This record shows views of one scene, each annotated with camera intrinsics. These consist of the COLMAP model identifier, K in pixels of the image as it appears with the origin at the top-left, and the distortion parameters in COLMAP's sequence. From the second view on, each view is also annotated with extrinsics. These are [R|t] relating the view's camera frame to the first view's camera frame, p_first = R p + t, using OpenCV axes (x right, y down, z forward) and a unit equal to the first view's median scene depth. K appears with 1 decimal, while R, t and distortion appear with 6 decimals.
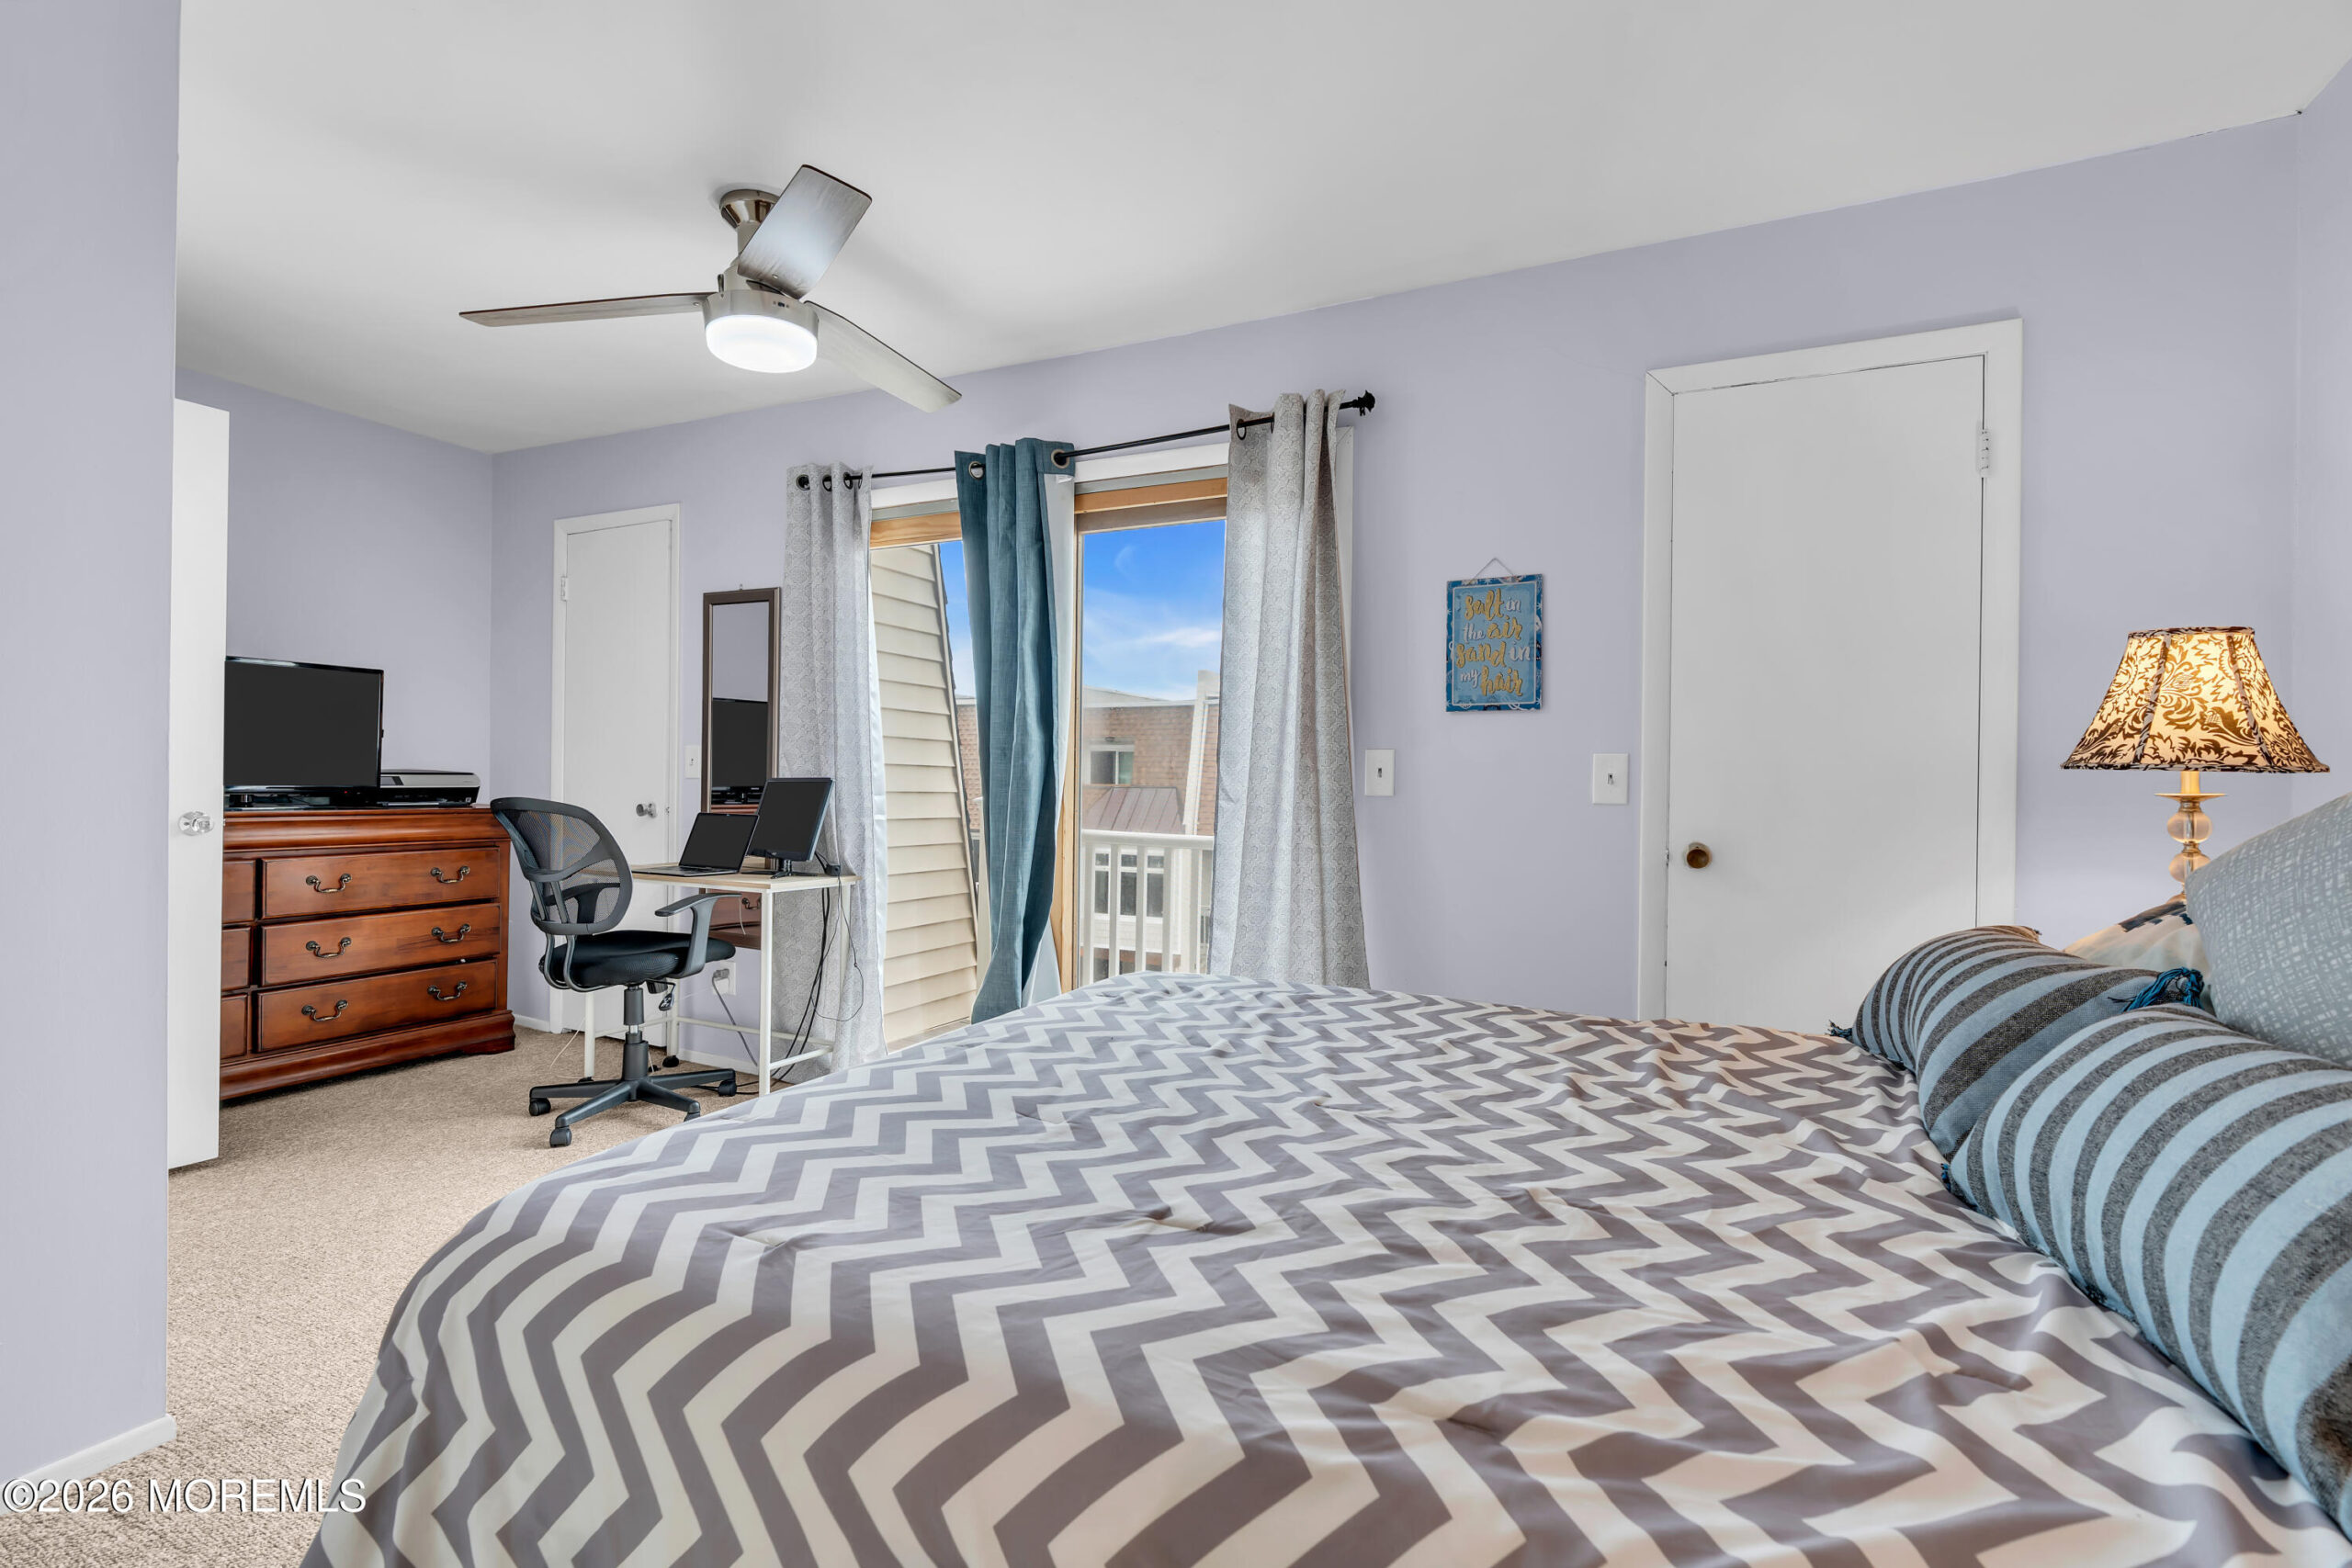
lens RADIAL K [[1060.7, 0, 1165.5], [0, 1060.7, 788.8], [0, 0, 1]] dist [-0.004134, 0.000260]
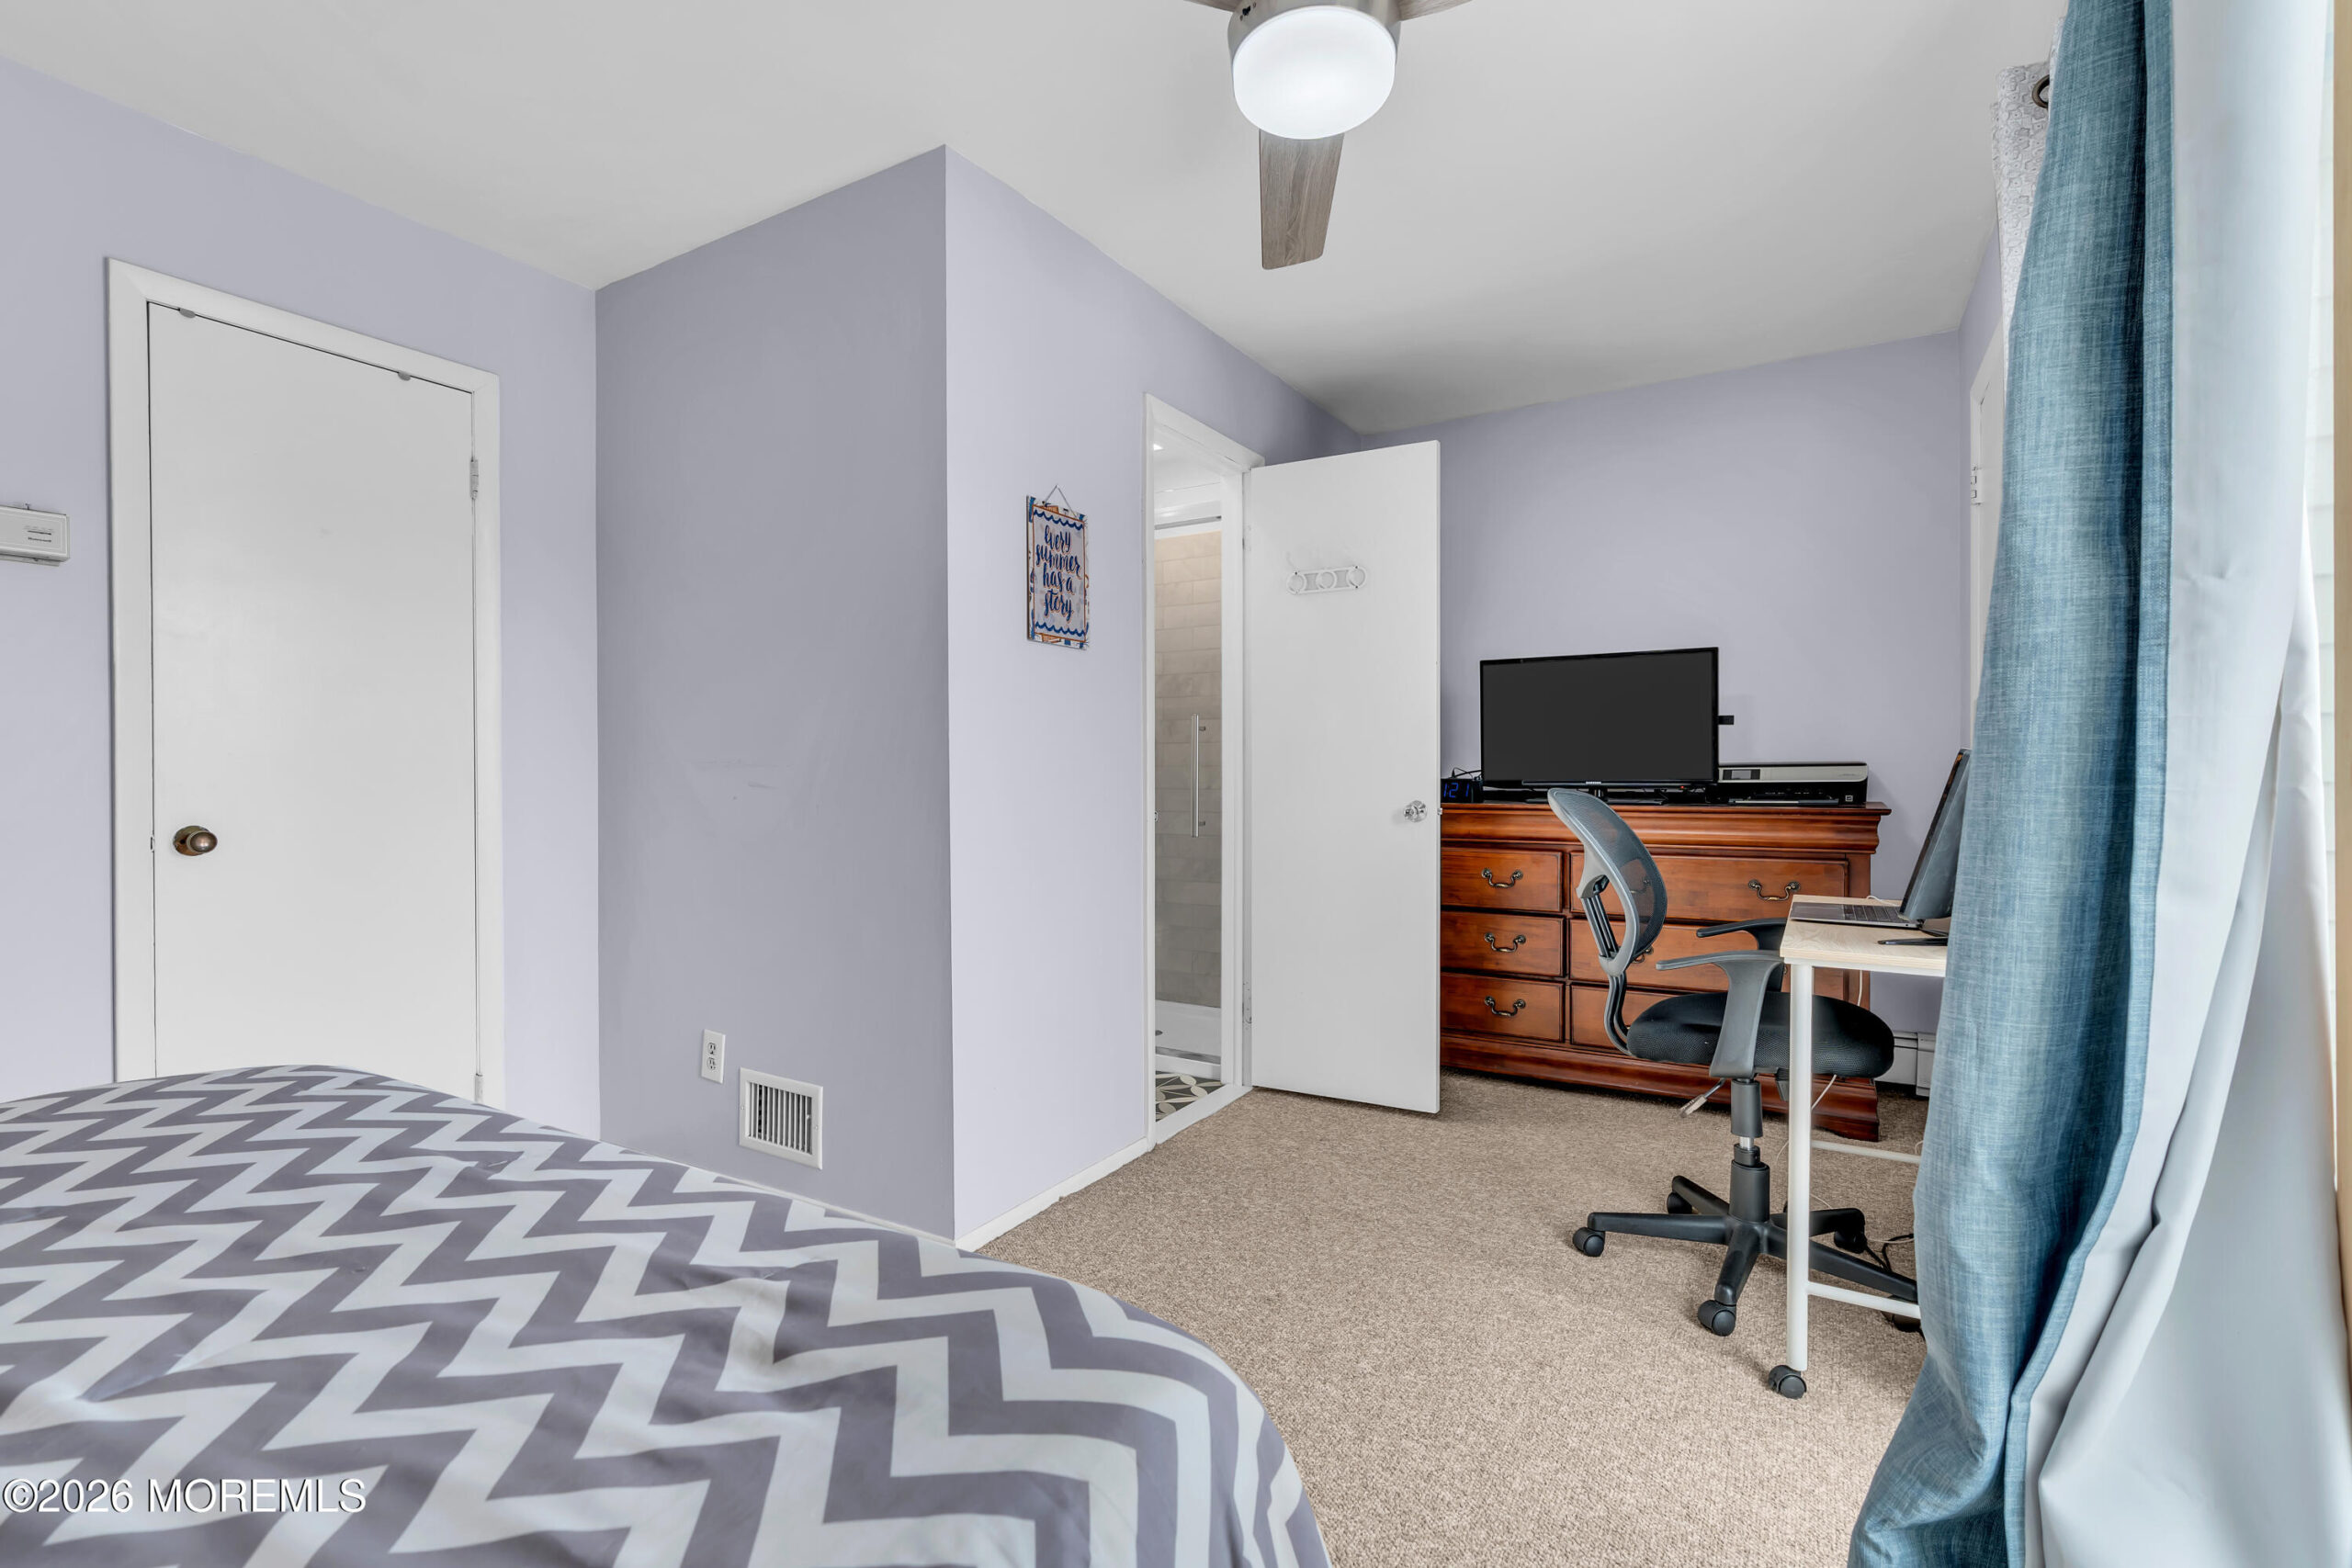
lens RADIAL K [[1060.7, 0, 1165.5], [0, 1060.7, 788.8], [0, 0, 1]] dist [-0.004134, 0.000260]
pose [[-0.081372, -0.002991, -0.996679, 0.168286], [-0.004663, 0.999986, -0.002620, 0.008677], [0.996673, 0.004434, -0.081385, 0.618779]]
